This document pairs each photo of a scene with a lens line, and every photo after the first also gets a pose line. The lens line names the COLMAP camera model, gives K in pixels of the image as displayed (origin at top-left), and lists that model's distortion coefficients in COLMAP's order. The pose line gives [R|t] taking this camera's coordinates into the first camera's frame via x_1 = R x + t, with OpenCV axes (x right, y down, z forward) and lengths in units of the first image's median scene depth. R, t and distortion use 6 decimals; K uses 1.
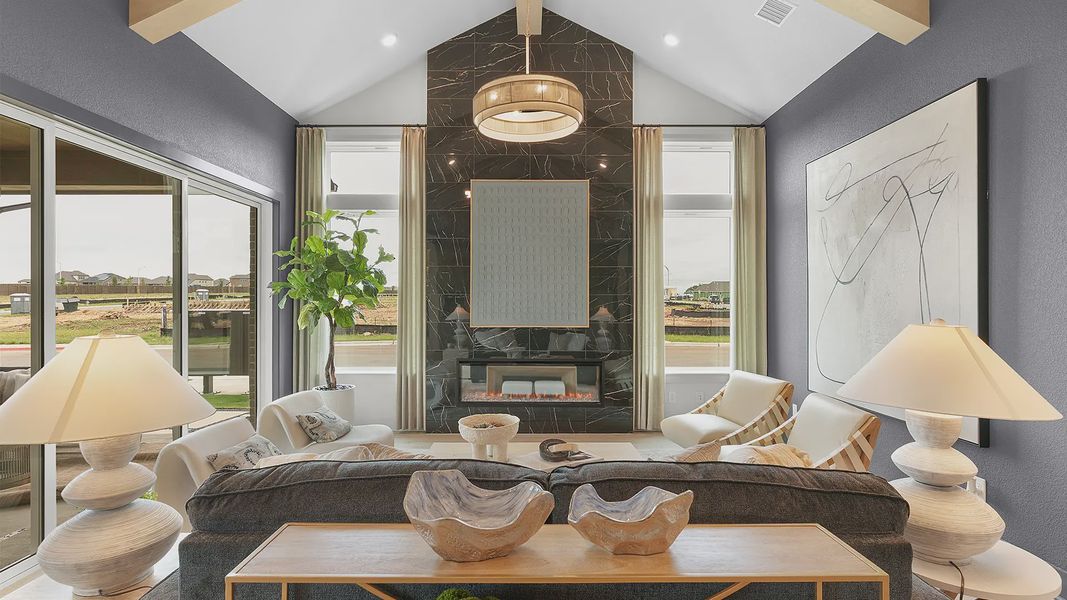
lens RADIAL K [[521.5, 0, 530.8], [0, 521.5, 300.1], [0, 0, 1]] dist [0.000958, -0.000224]
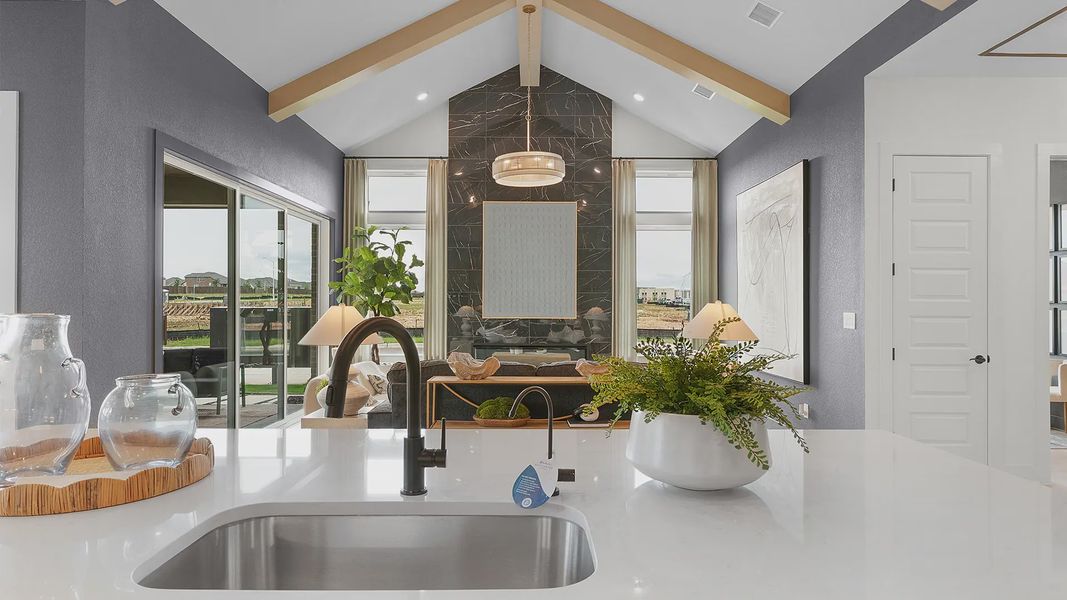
lens RADIAL K [[521.5, 0, 530.8], [0, 521.5, 300.1], [0, 0, 1]] dist [0.000958, -0.000224]
pose [[0.999996, 0.002846, -0.000723, 0.001710], [-0.002846, 0.999996, -0.000030, 0.007608], [0.000723, 0.000032, 1.000000, -0.260946]]
